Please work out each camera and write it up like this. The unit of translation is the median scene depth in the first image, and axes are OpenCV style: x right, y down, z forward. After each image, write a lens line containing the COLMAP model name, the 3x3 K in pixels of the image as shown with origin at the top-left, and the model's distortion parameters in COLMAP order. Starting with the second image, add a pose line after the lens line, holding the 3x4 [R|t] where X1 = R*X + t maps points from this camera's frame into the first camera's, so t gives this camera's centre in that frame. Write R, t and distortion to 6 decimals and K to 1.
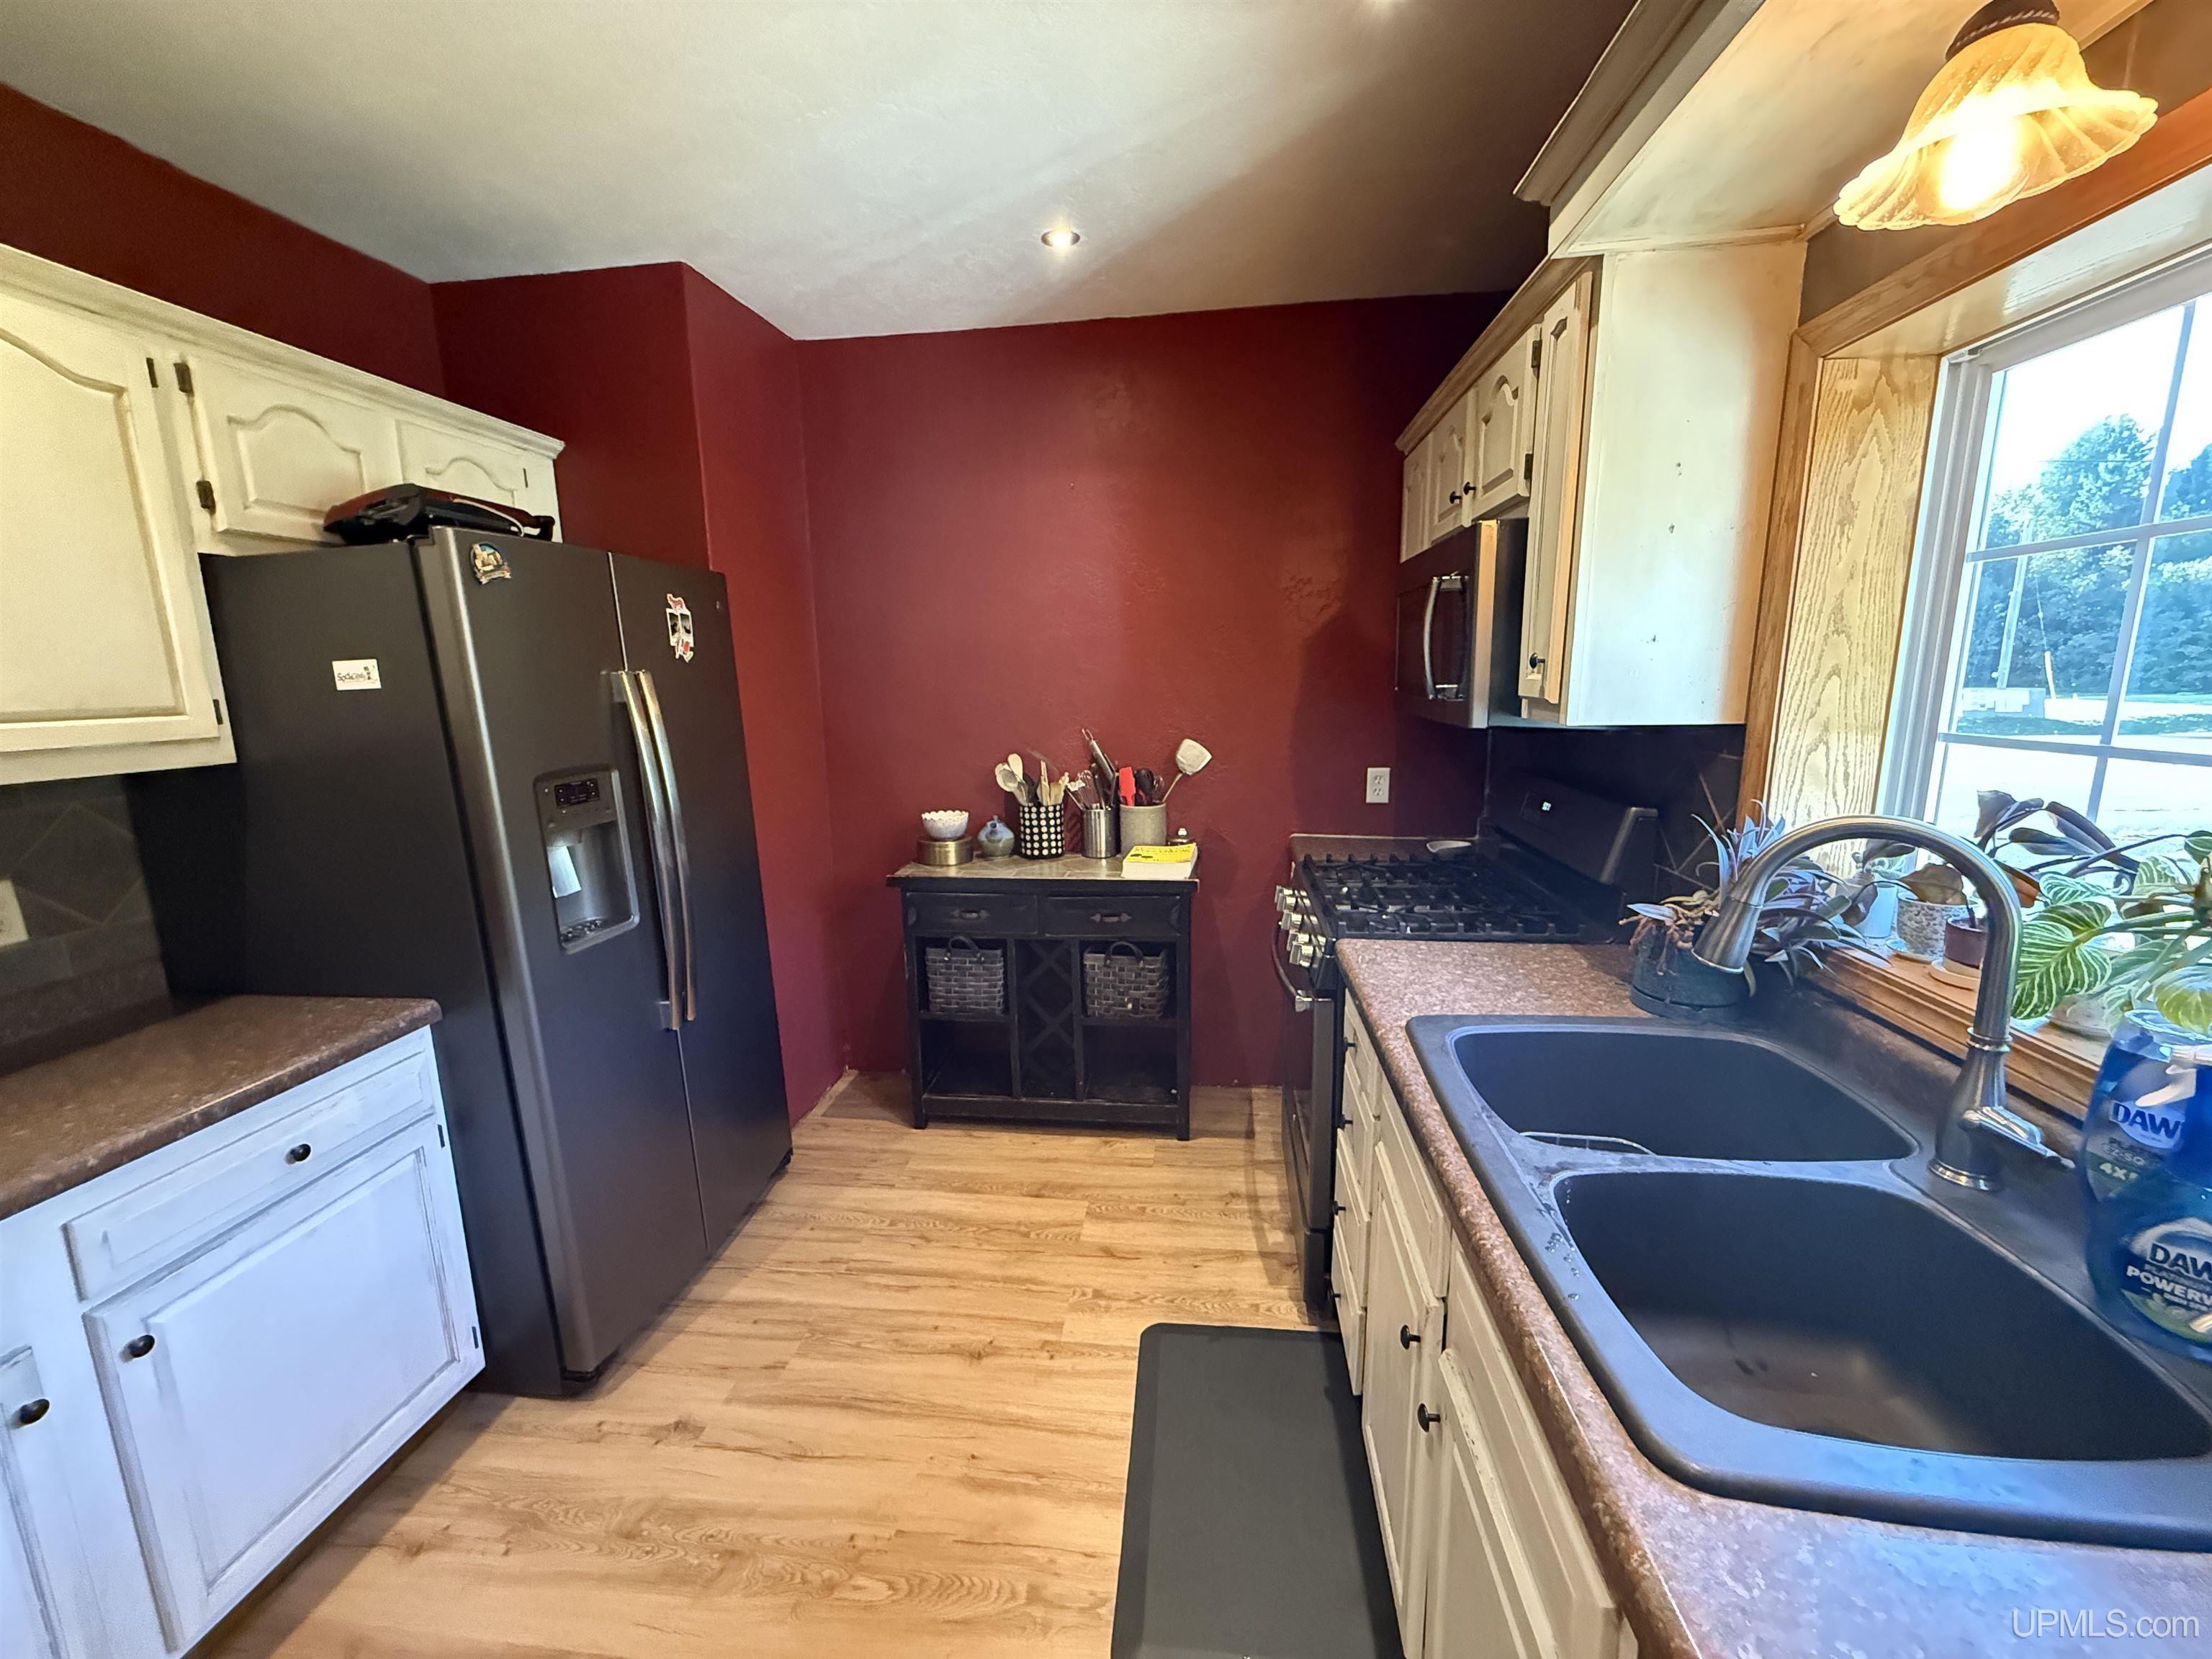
lens RADIAL K [[877.5, 0, 1101.3], [0, 877.5, 835.1], [0, 0, 1]] dist [0.001349, 0.000167]
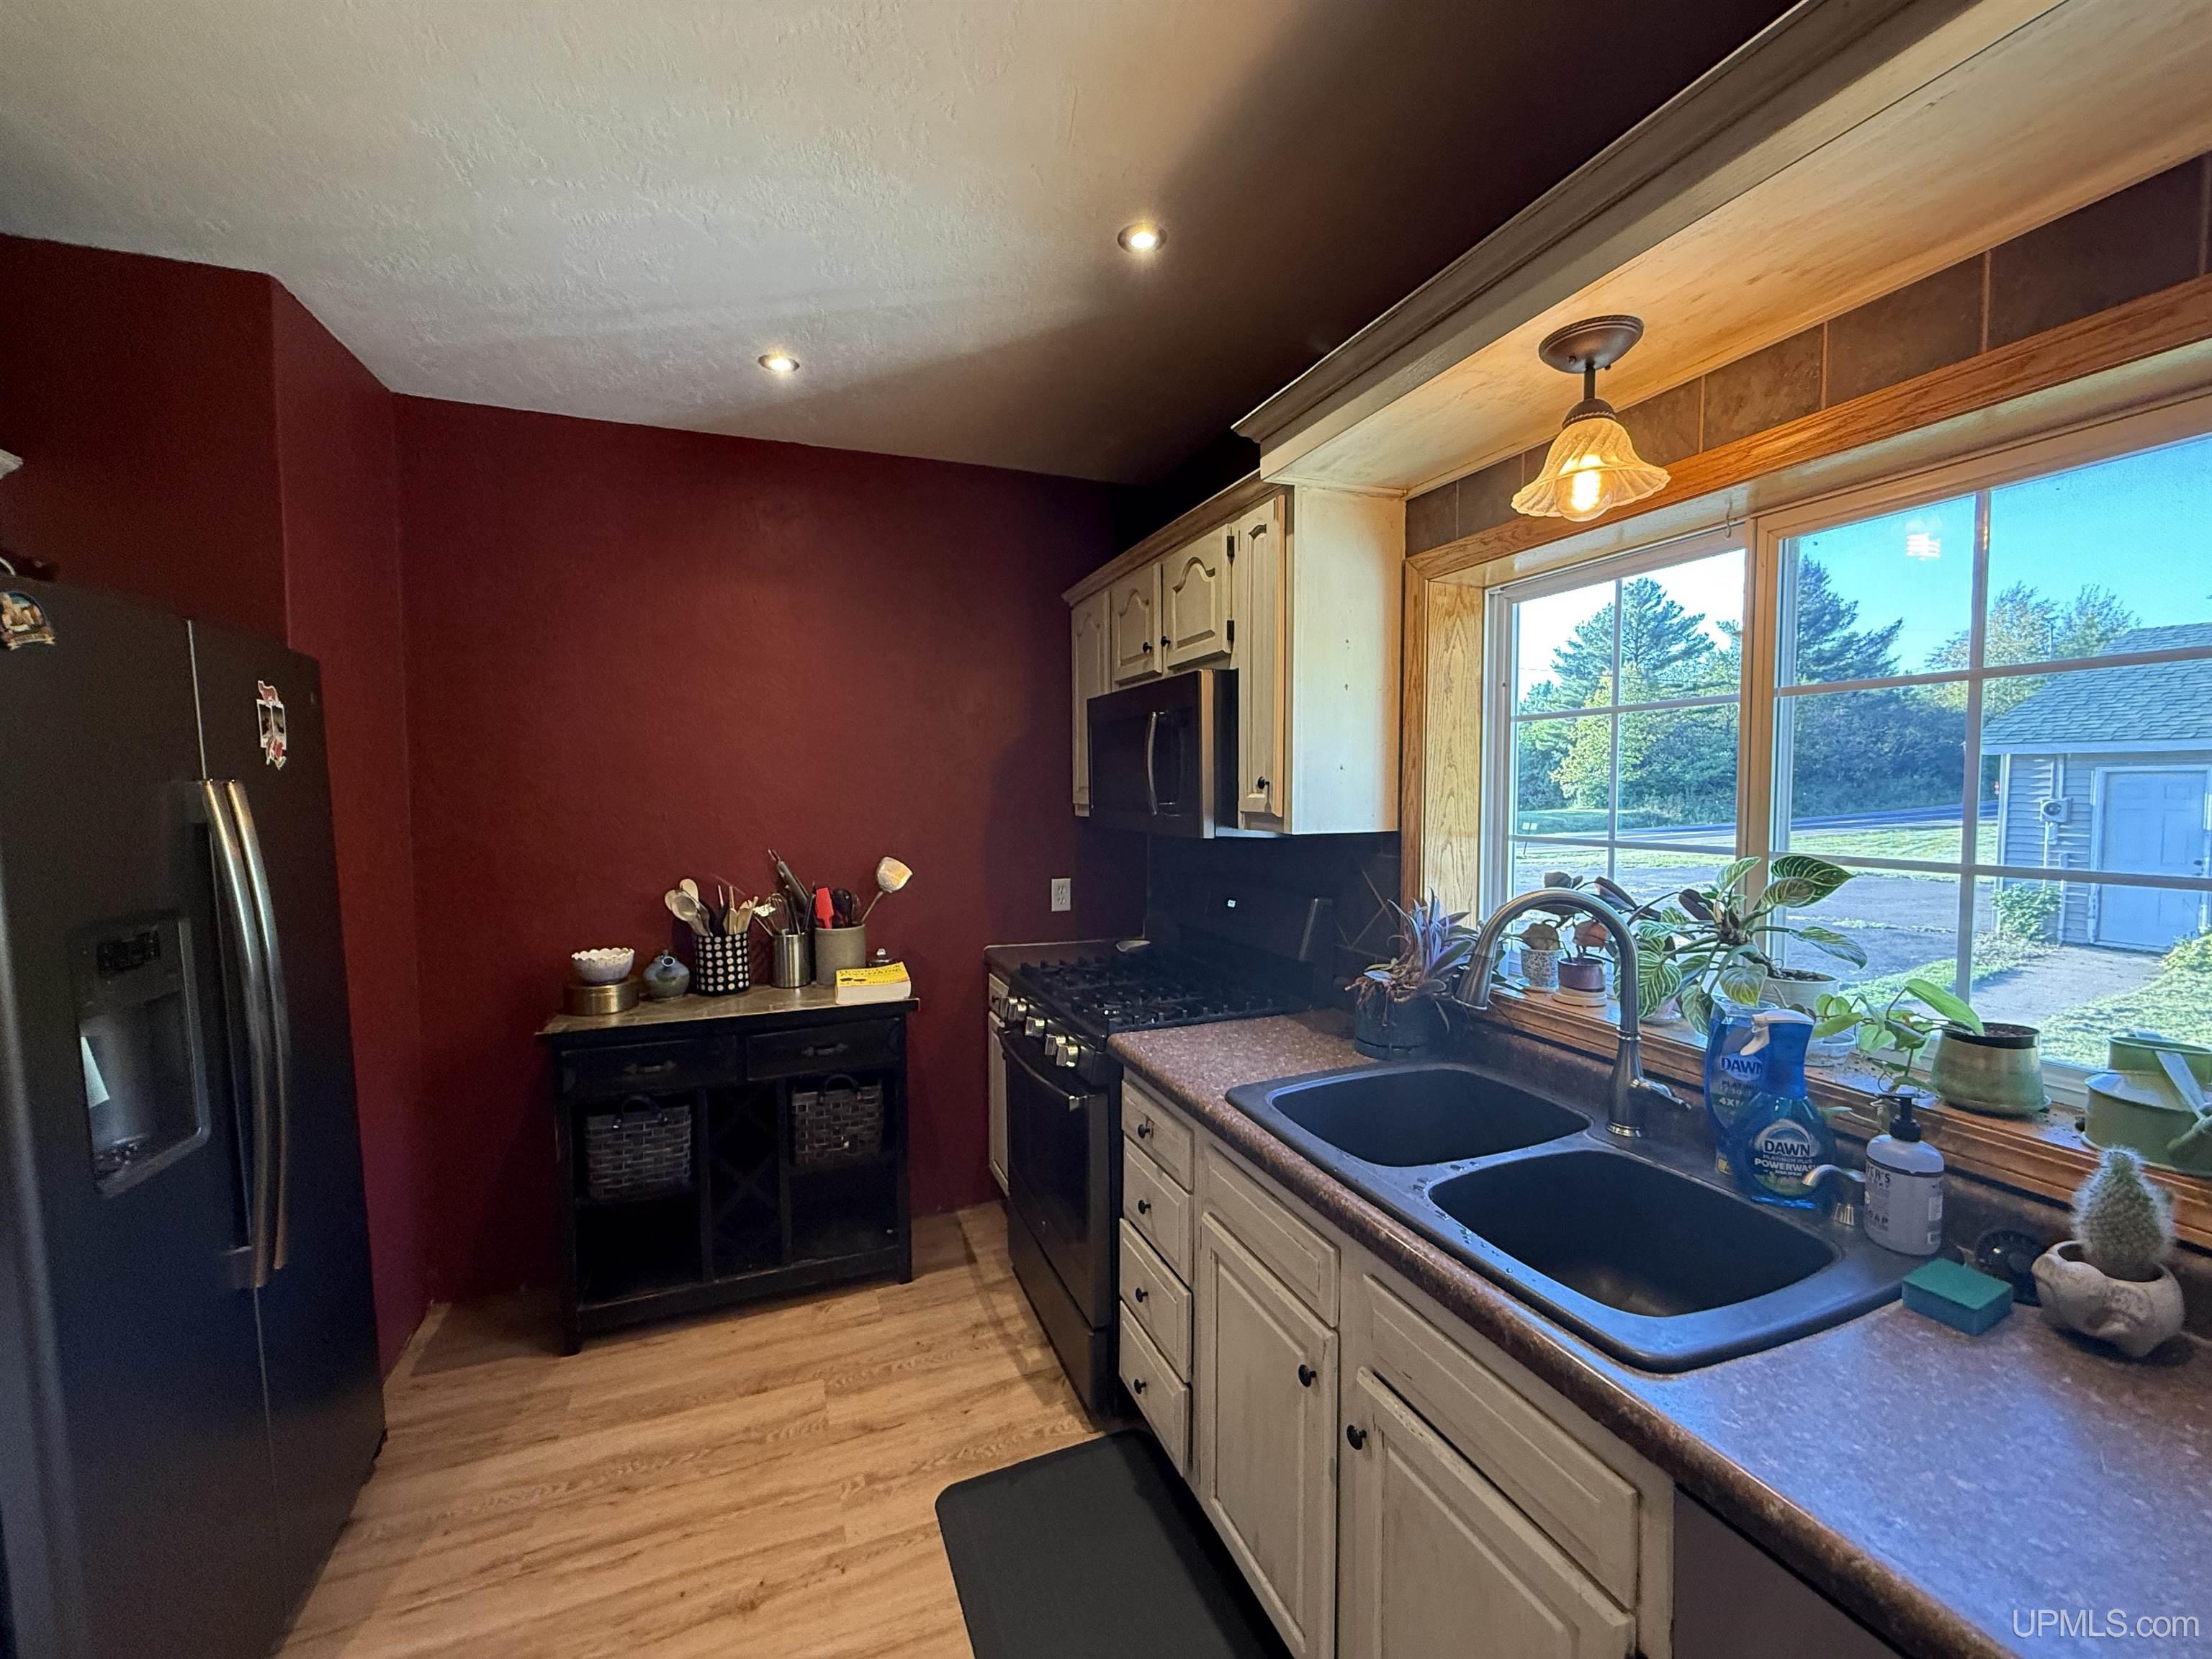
lens RADIAL K [[877.5, 0, 1098.0], [0, 877.5, 836.4], [0, 0, 1]] dist [0.001349, 0.000167]
pose [[0.881075, -0.015226, 0.472731, -0.230310], [0.078690, 0.990271, -0.114767, -0.000230], [-0.466384, 0.138317, 0.873702, 0.030127]]
